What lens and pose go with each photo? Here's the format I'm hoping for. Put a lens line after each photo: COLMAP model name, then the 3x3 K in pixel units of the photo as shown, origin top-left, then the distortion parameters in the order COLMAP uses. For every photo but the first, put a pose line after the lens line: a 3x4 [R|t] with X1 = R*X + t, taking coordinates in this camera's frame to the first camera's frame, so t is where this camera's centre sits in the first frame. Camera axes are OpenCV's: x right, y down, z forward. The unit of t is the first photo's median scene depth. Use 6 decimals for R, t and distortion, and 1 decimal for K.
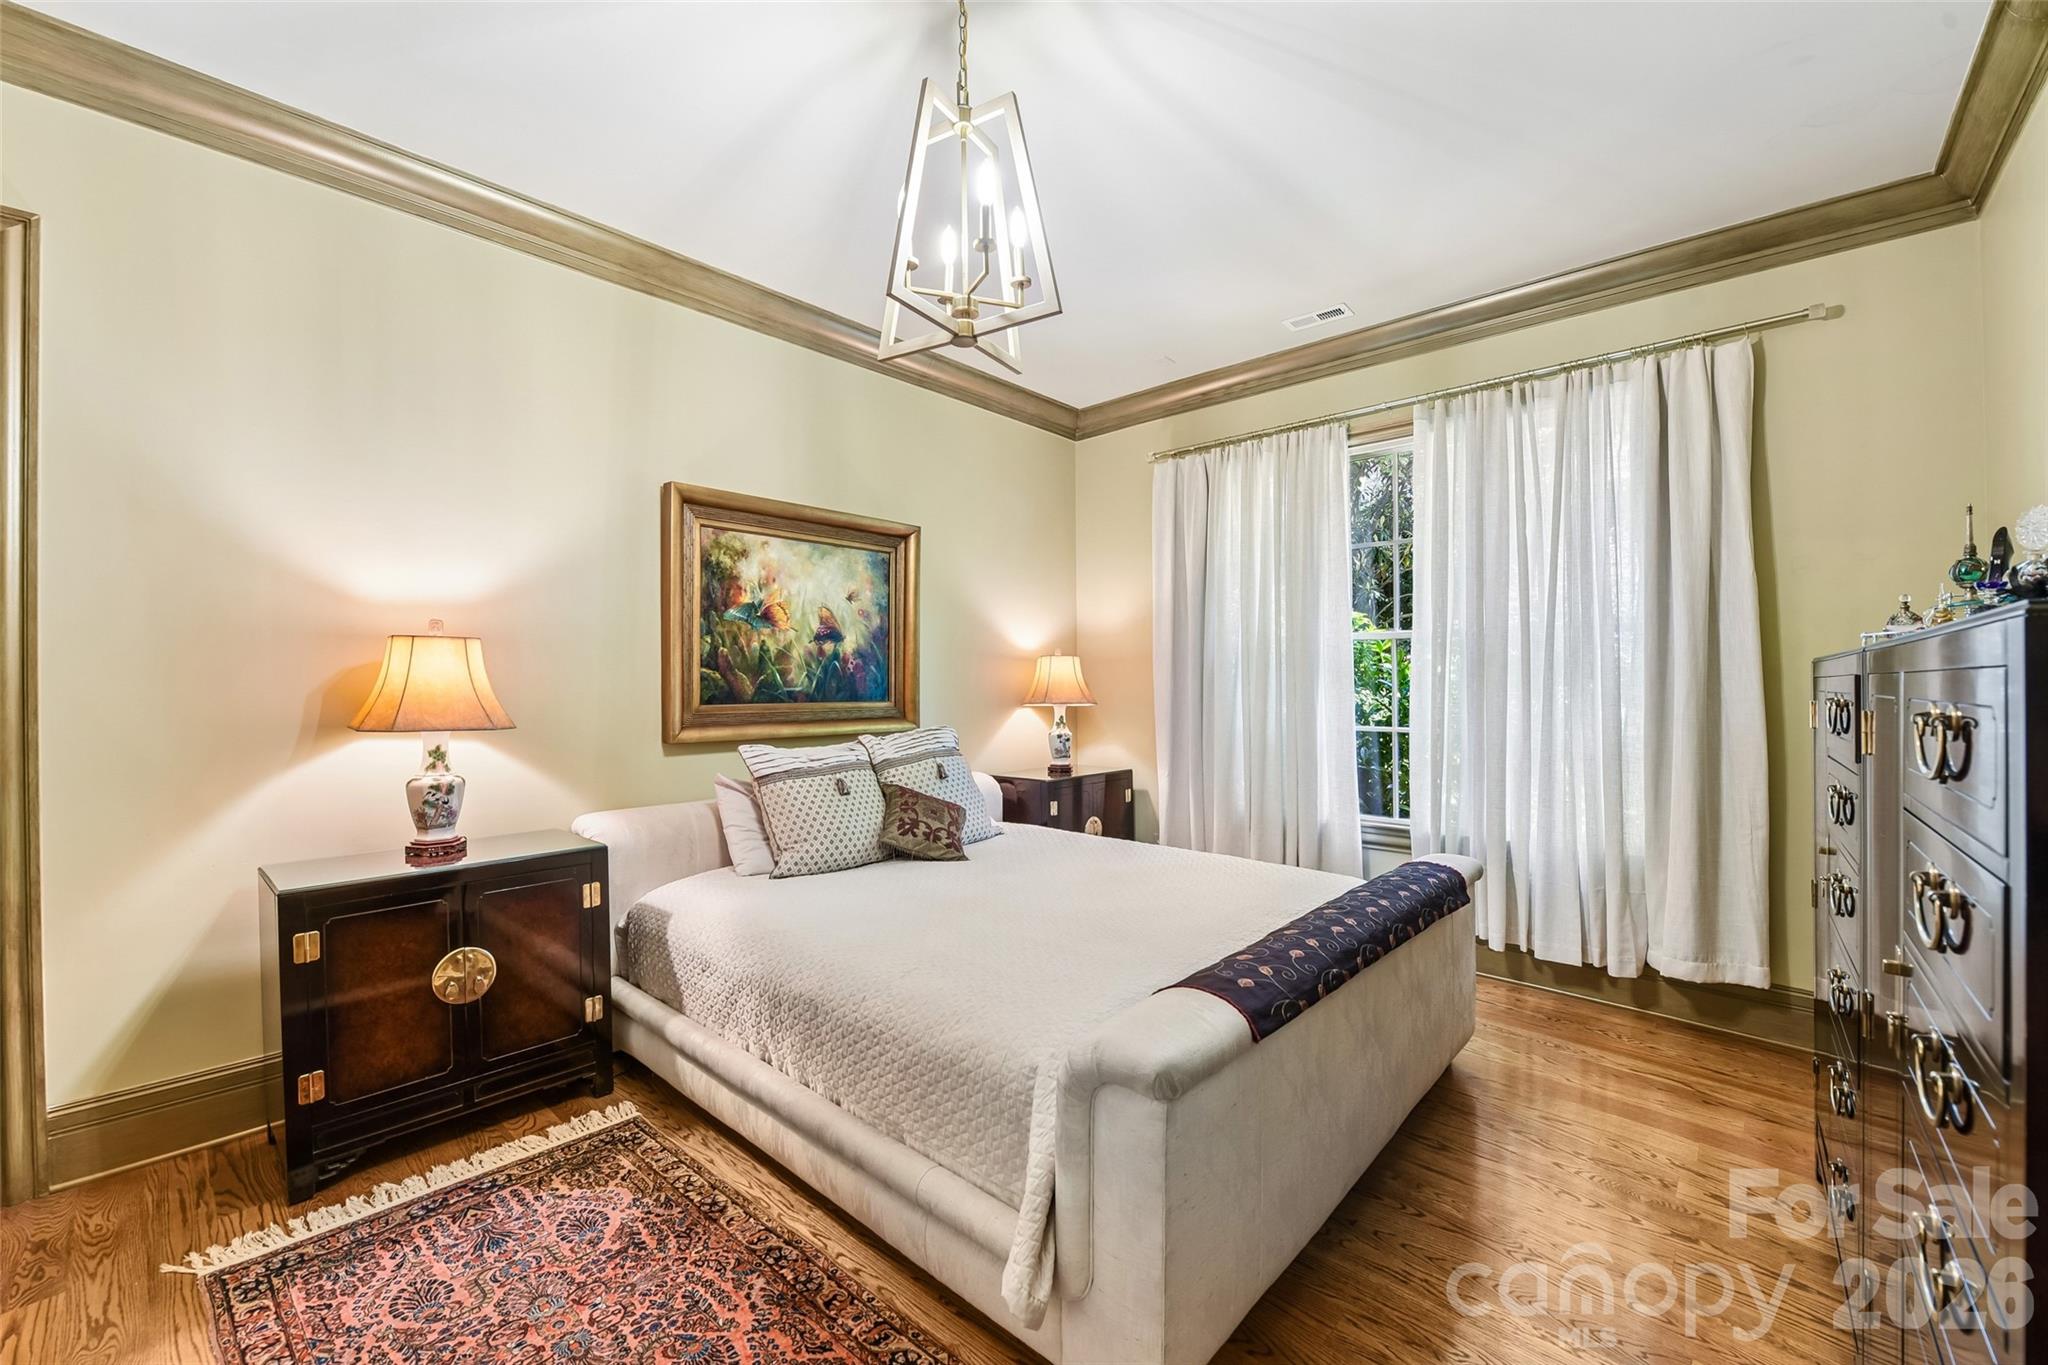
lens RADIAL K [[845.9, 0, 1027.1], [0, 845.9, 677.6], [0, 0, 1]] dist [-0.002580, -0.000155]
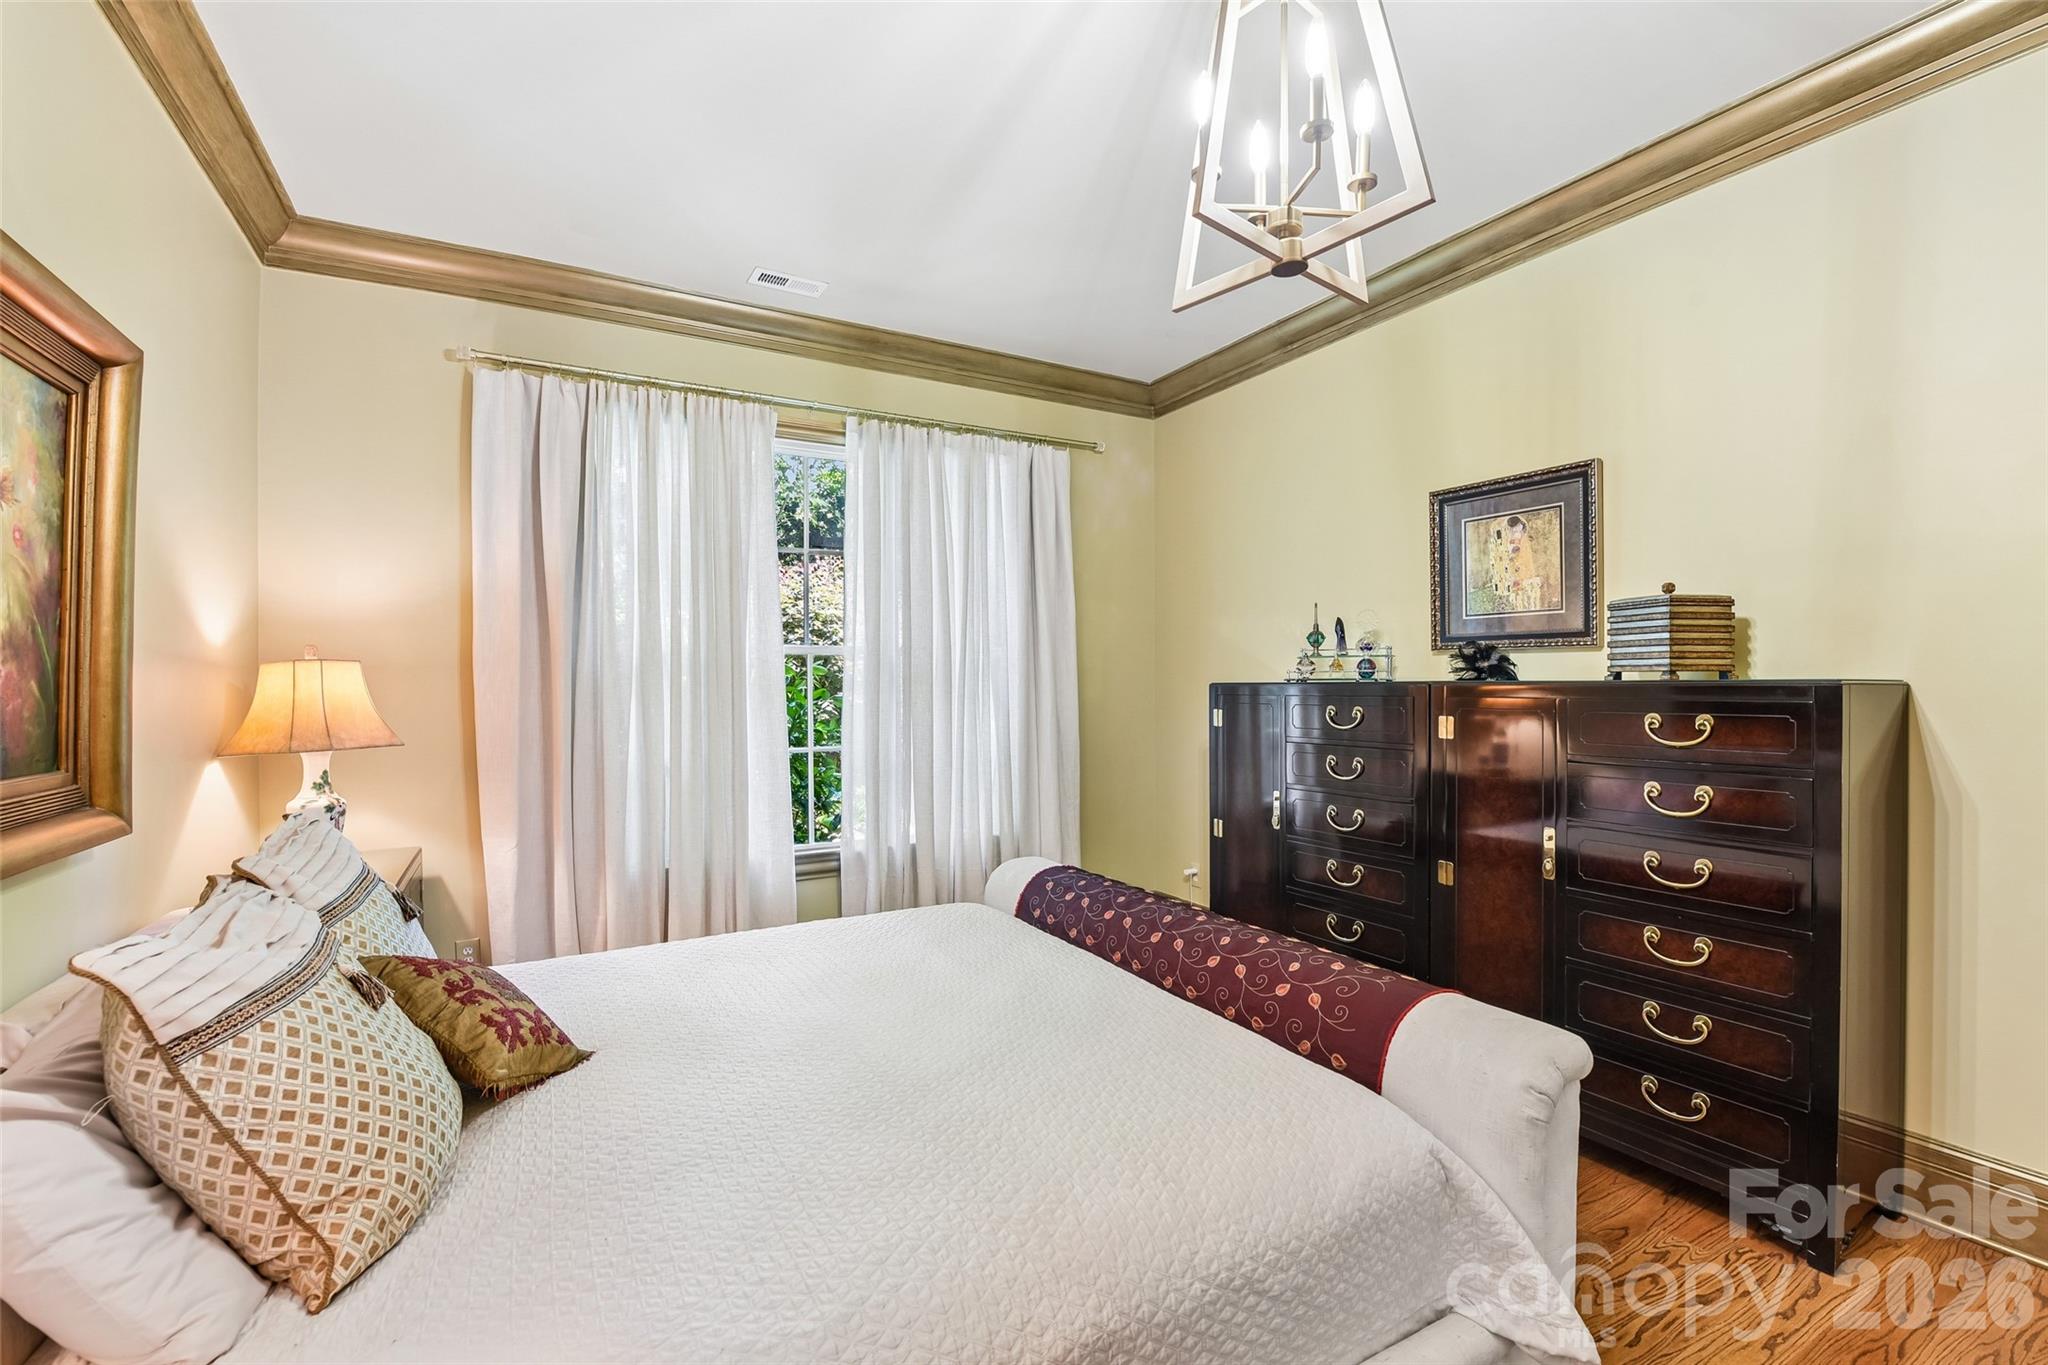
lens RADIAL K [[868.8, 0, 1024.0], [0, 868.8, 682.5], [0, 0, 1]] dist [-0.010435, -0.000304]
pose [[0.330898, 0.000370, 0.943666, -0.437765], [-0.000246, 1.000000, -0.000306, -0.013908], [-0.943667, -0.000131, 0.330898, 0.499558]]
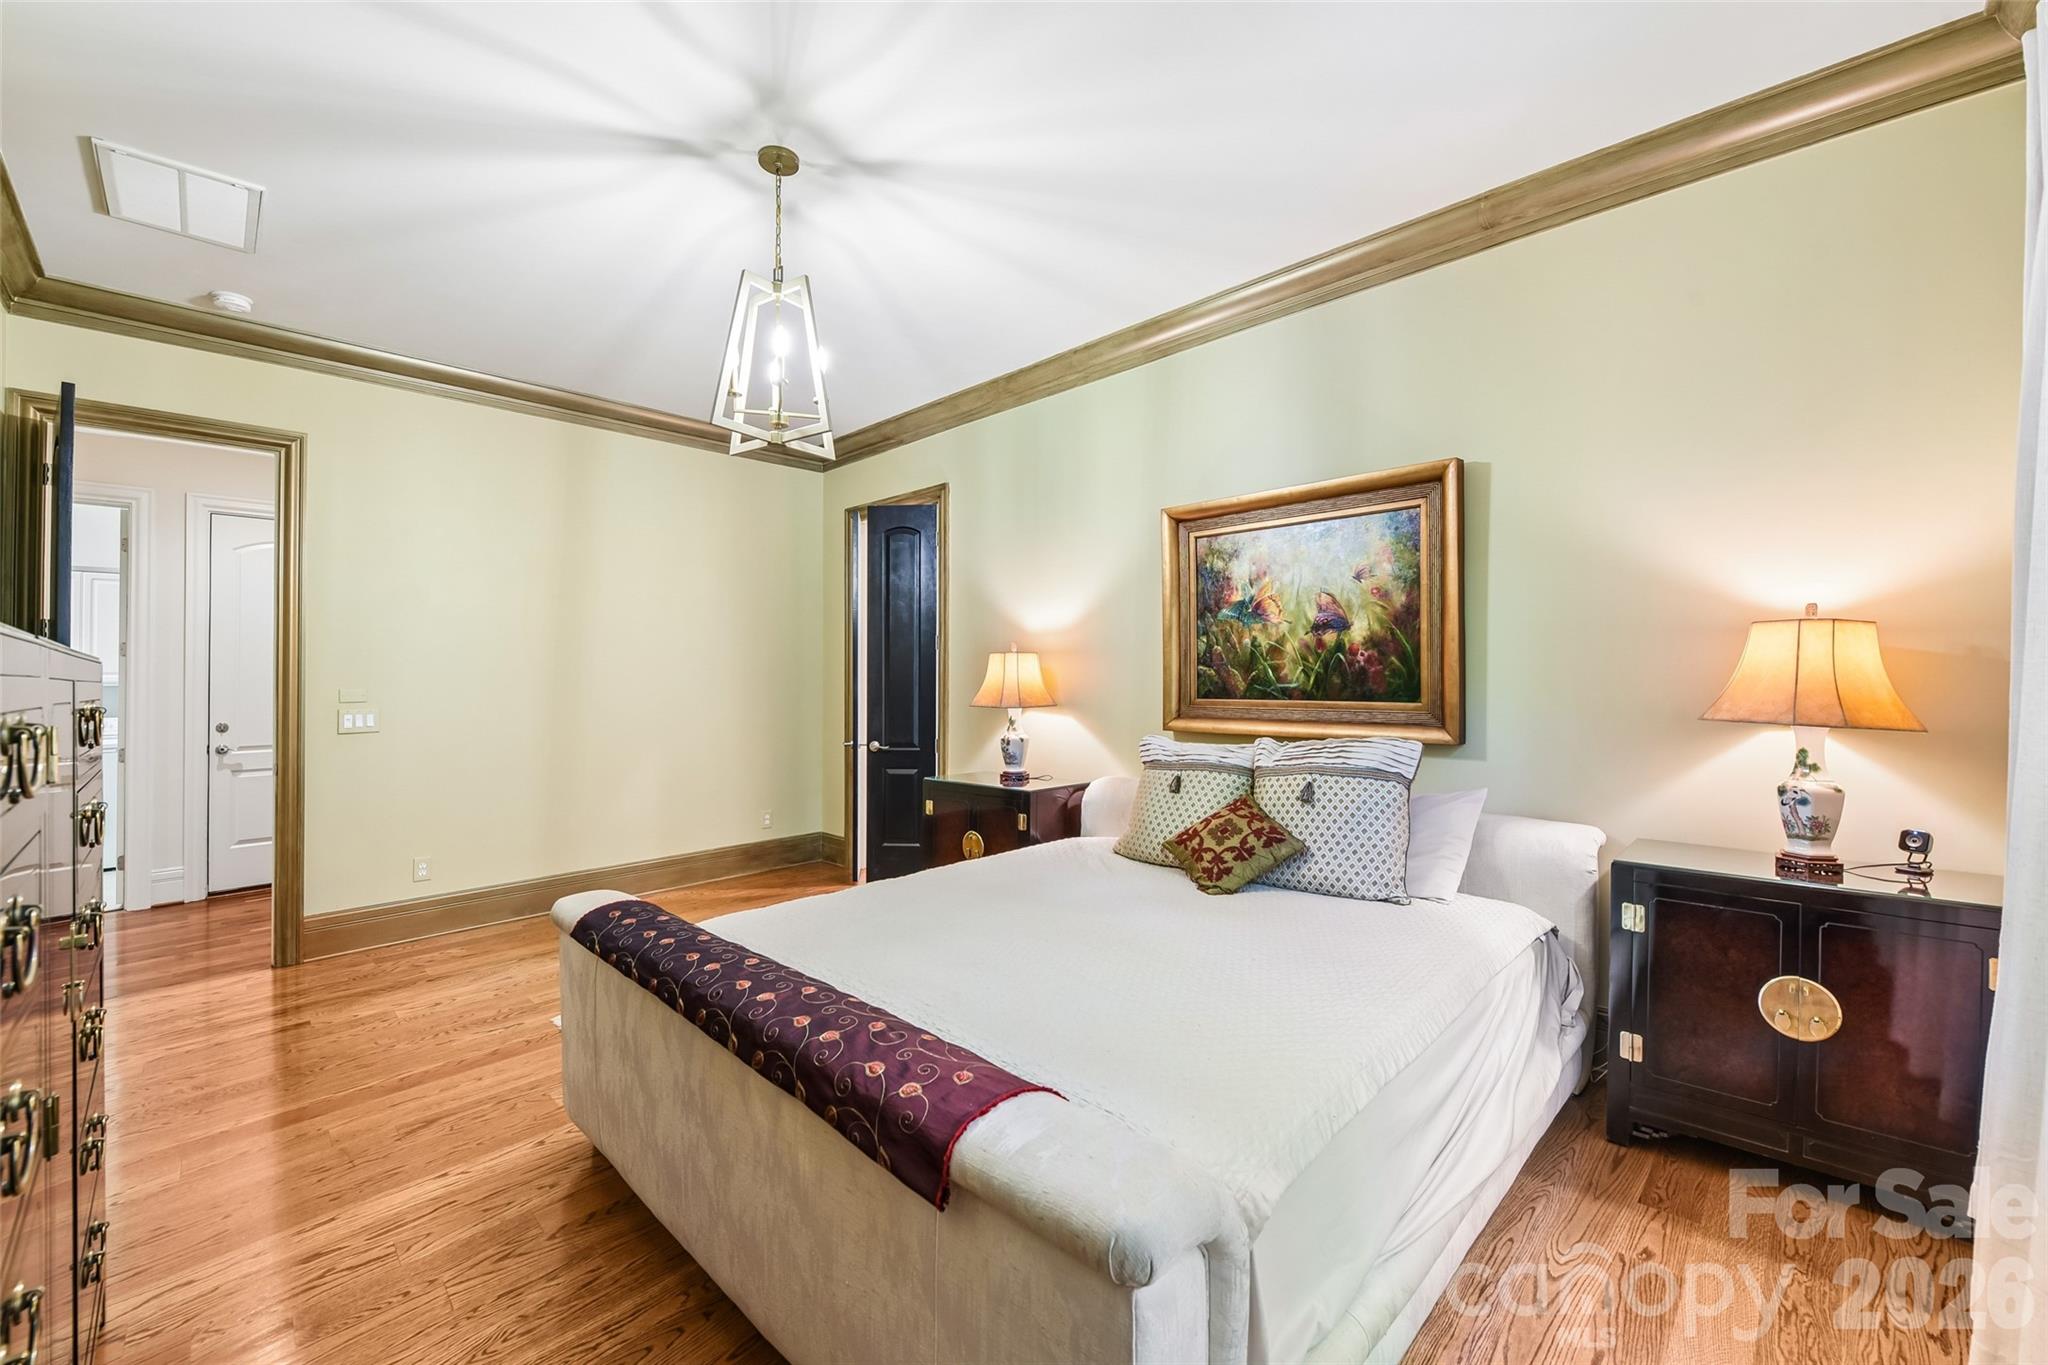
lens RADIAL K [[845.9, 0, 1027.1], [0, 845.9, 677.6], [0, 0, 1]] dist [-0.002580, -0.000155]
pose [[-0.075492, 0.001438, -0.997145, 0.685846], [0.011601, 0.999933, 0.000563, 0.001160], [0.997079, -0.011526, -0.075504, 0.788661]]
